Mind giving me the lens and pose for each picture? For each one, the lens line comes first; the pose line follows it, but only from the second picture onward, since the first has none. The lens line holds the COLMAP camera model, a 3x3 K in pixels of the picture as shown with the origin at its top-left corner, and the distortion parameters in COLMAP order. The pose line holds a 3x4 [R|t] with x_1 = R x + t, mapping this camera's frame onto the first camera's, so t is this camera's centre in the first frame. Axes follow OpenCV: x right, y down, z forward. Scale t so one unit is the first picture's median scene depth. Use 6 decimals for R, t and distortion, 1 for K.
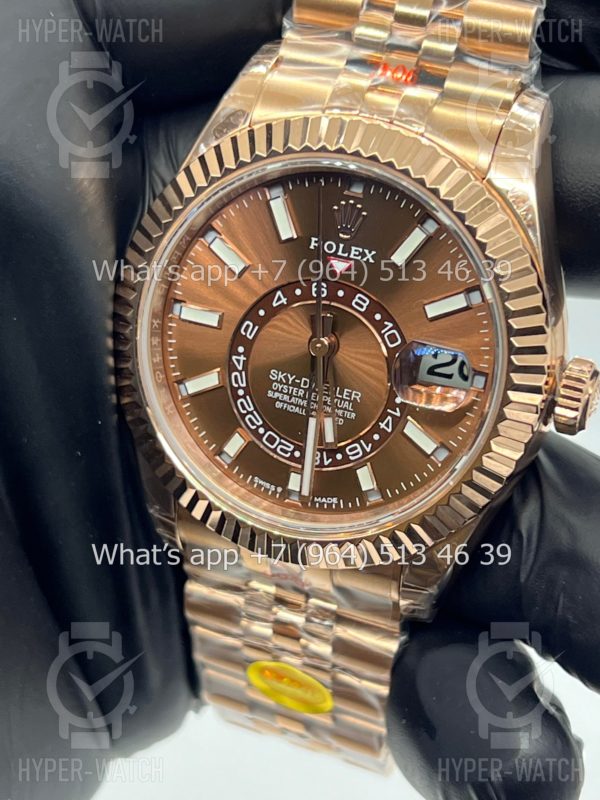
lens RADIAL K [[1783.8, 0, 300.0], [0, 1783.8, 400.0], [0, 0, 1]] dist [-0.014232, 0.038999]
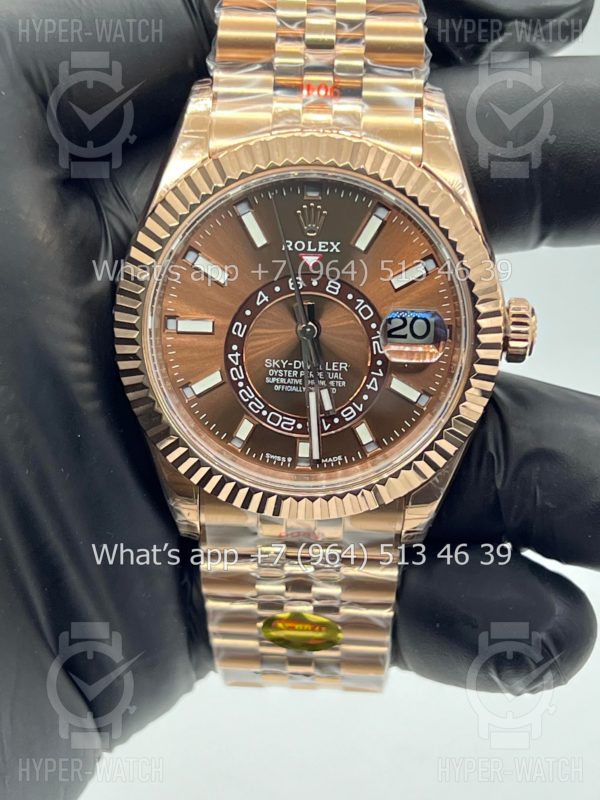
lens RADIAL K [[1783.8, 0, 300.0], [0, 1783.8, 400.0], [0, 0, 1]] dist [-0.014232, 0.038999]
pose [[0.946121, -0.199813, 0.254813, -0.297194], [0.201069, 0.979343, 0.021387, -0.011387], [-0.253823, 0.031000, 0.966754, -0.127745]]
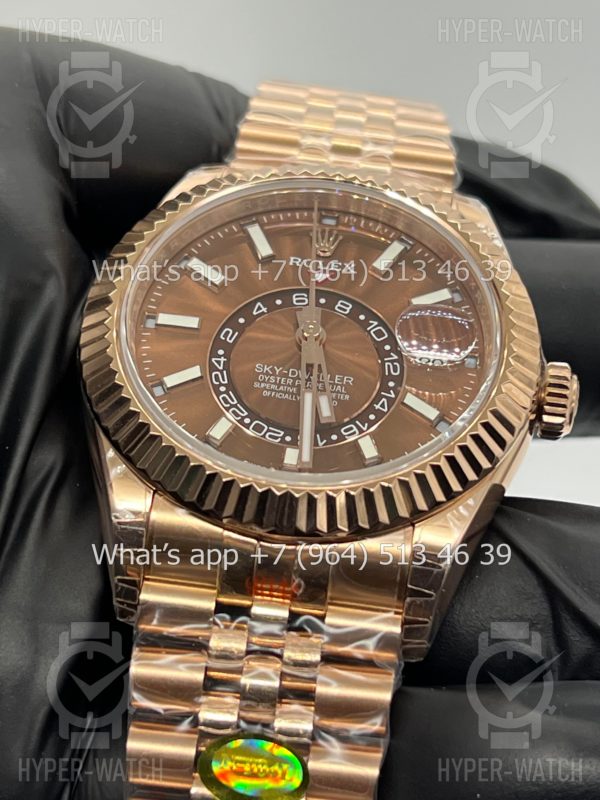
lens RADIAL K [[1783.8, 0, 300.0], [0, 1783.8, 400.0], [0, 0, 1]] dist [-0.014232, 0.038999]
pose [[0.945124, 0.128014, 0.300586, -0.283389], [0.113612, 0.733840, -0.669754, 0.651425], [-0.306320, 0.667151, 0.679026, 0.349265]]
